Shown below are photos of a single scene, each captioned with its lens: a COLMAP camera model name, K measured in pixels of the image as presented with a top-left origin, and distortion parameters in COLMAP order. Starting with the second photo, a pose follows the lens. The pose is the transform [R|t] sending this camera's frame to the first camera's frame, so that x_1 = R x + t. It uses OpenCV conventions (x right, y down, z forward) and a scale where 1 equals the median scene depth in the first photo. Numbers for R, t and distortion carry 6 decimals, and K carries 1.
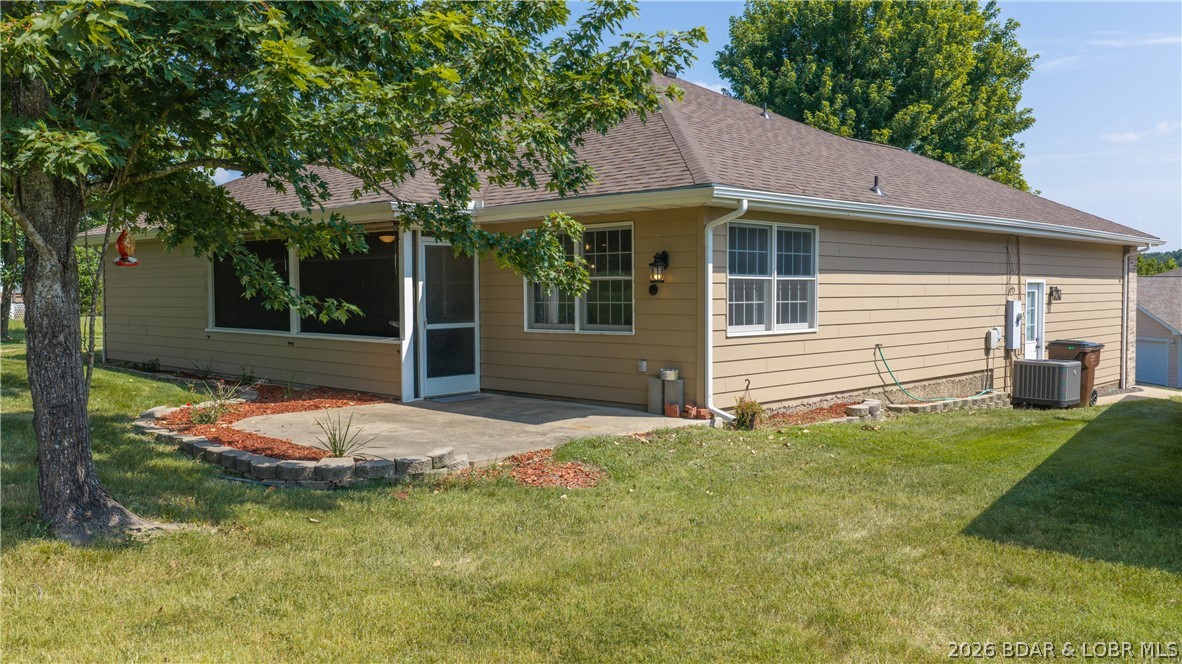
lens RADIAL K [[974.3, 0, 591.0], [0, 974.3, 332.0], [0, 0, 1]] dist [0.072457, 0.002163]
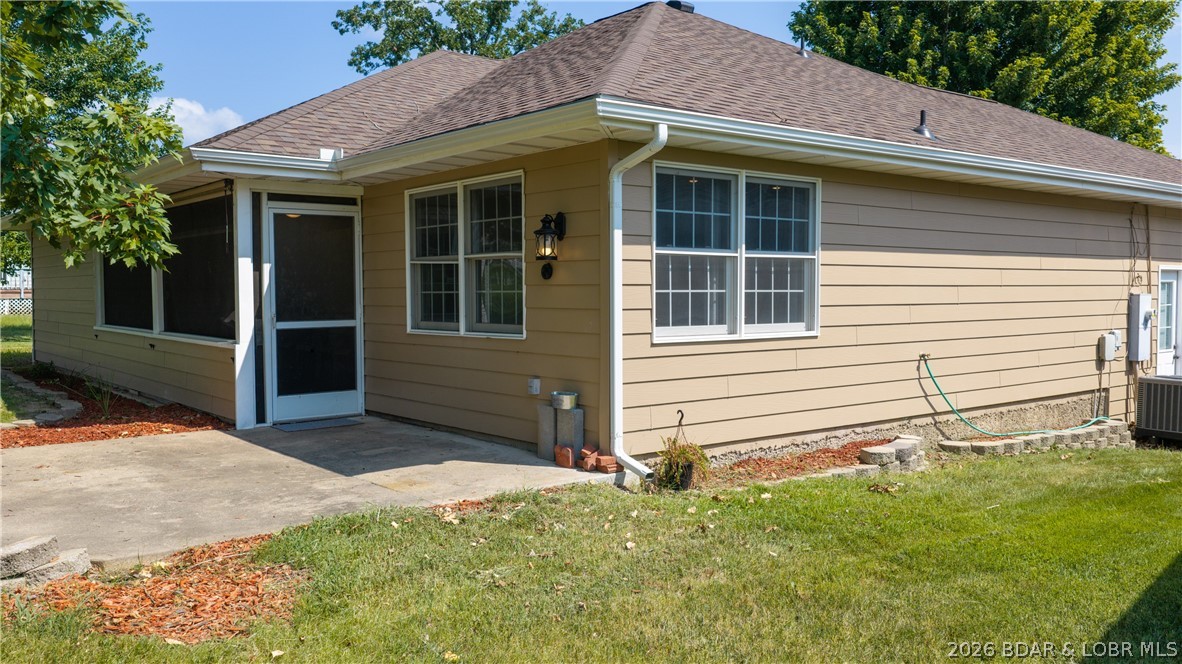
lens RADIAL K [[957.4, 0, 591.0], [0, 957.4, 332.0], [0, 0, 1]] dist [0.035898, -0.004680]
pose [[0.991542, 0.006197, -0.129640, 0.157179], [-0.006141, 0.999981, 0.000837, -0.002581], [0.129642, -0.000034, 0.991561, 0.316823]]
